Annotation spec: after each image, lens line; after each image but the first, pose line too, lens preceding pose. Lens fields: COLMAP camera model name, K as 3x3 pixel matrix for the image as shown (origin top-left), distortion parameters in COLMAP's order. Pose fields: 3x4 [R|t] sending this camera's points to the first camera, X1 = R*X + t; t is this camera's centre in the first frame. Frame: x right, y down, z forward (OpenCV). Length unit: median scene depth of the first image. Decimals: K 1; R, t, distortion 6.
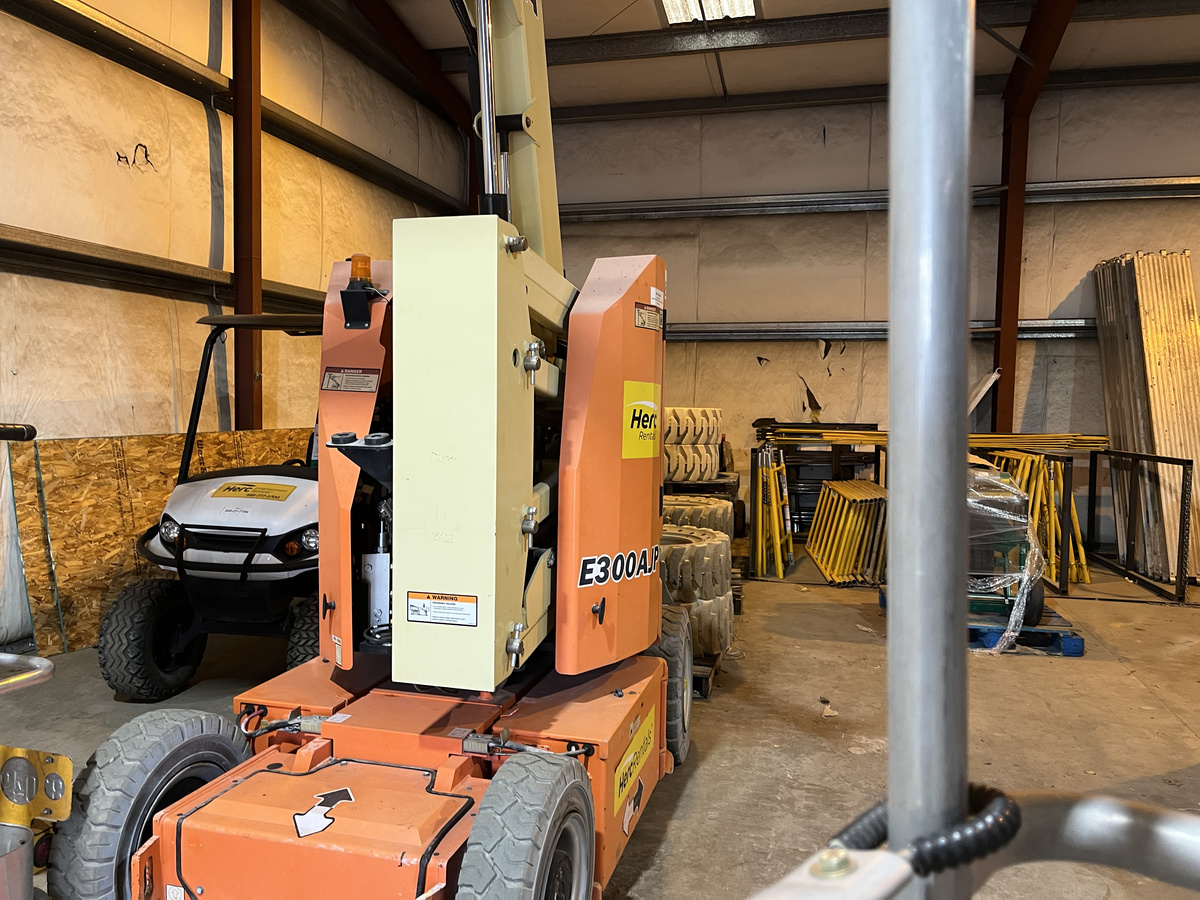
lens RADIAL K [[920.6, 0, 596.0], [0, 920.6, 443.5], [0, 0, 1]] dist [0.055564, -0.073471]
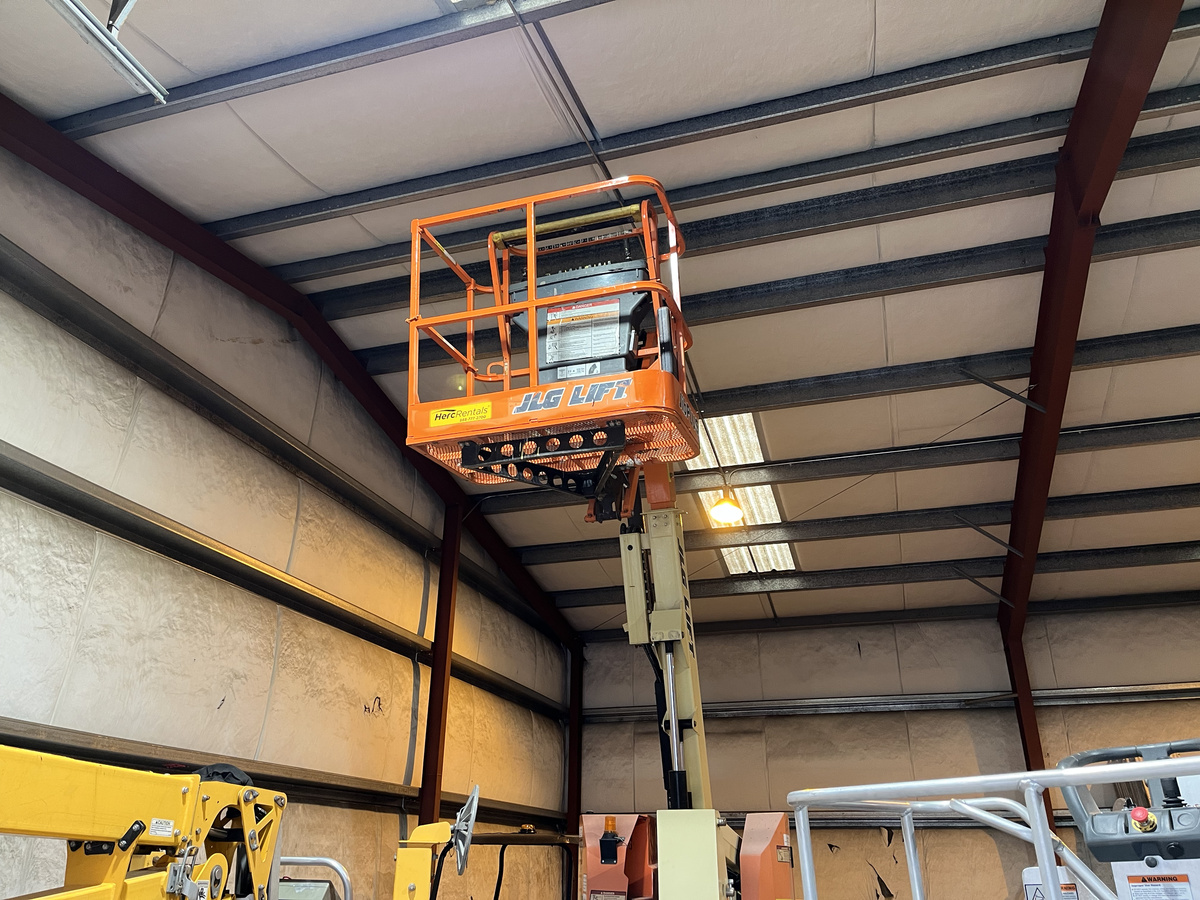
lens RADIAL K [[920.6, 0, 593.1], [0, 920.6, 439.4], [0, 0, 1]] dist [0.055564, -0.073471]
pose [[0.999162, -0.024252, -0.032976, -0.083379], [0.006177, 0.885693, -0.464231, -0.010044], [0.040465, 0.463638, 0.885100, -0.324800]]
